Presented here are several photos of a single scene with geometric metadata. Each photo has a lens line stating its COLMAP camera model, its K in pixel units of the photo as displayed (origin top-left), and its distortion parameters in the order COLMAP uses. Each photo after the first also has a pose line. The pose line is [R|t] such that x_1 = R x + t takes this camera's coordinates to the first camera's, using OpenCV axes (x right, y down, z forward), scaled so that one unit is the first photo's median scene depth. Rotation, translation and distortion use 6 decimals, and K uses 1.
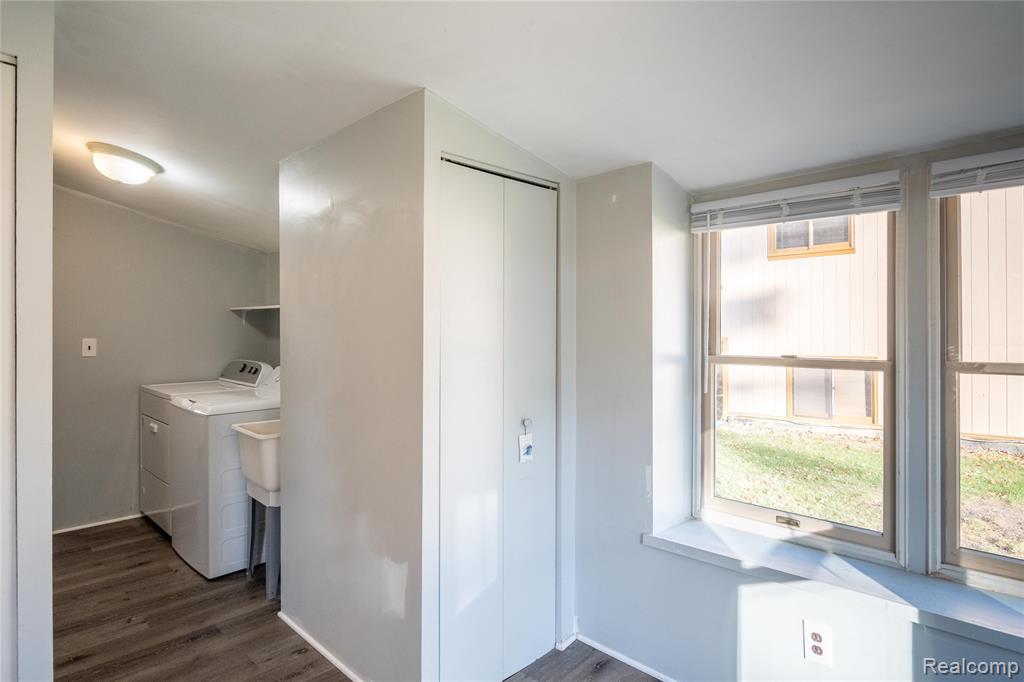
lens RADIAL K [[567.0, 0, 528.7], [0, 567.0, 329.5], [0, 0, 1]] dist [0.000261, -0.003205]
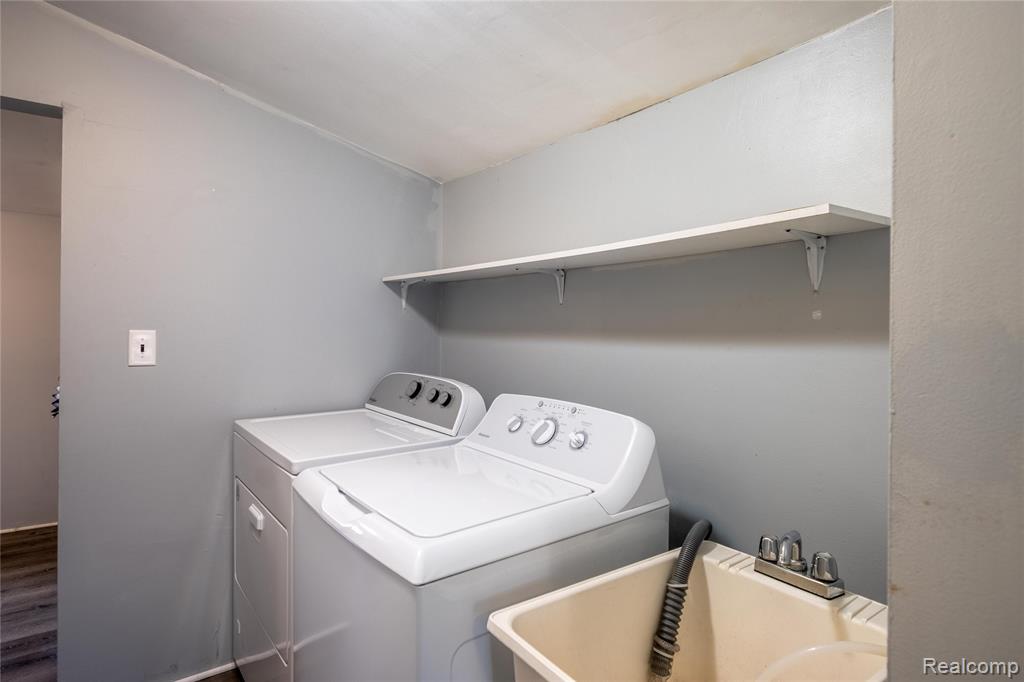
lens RADIAL K [[567.0, 0, 511.0], [0, 567.0, 333.0], [0, 0, 1]] dist [0.000261, -0.003205]
pose [[0.986317, 0.010427, -0.164529, -0.344475], [-0.008059, 0.999854, 0.015049, 0.007709], [0.164662, -0.013517, 0.986257, 0.522685]]
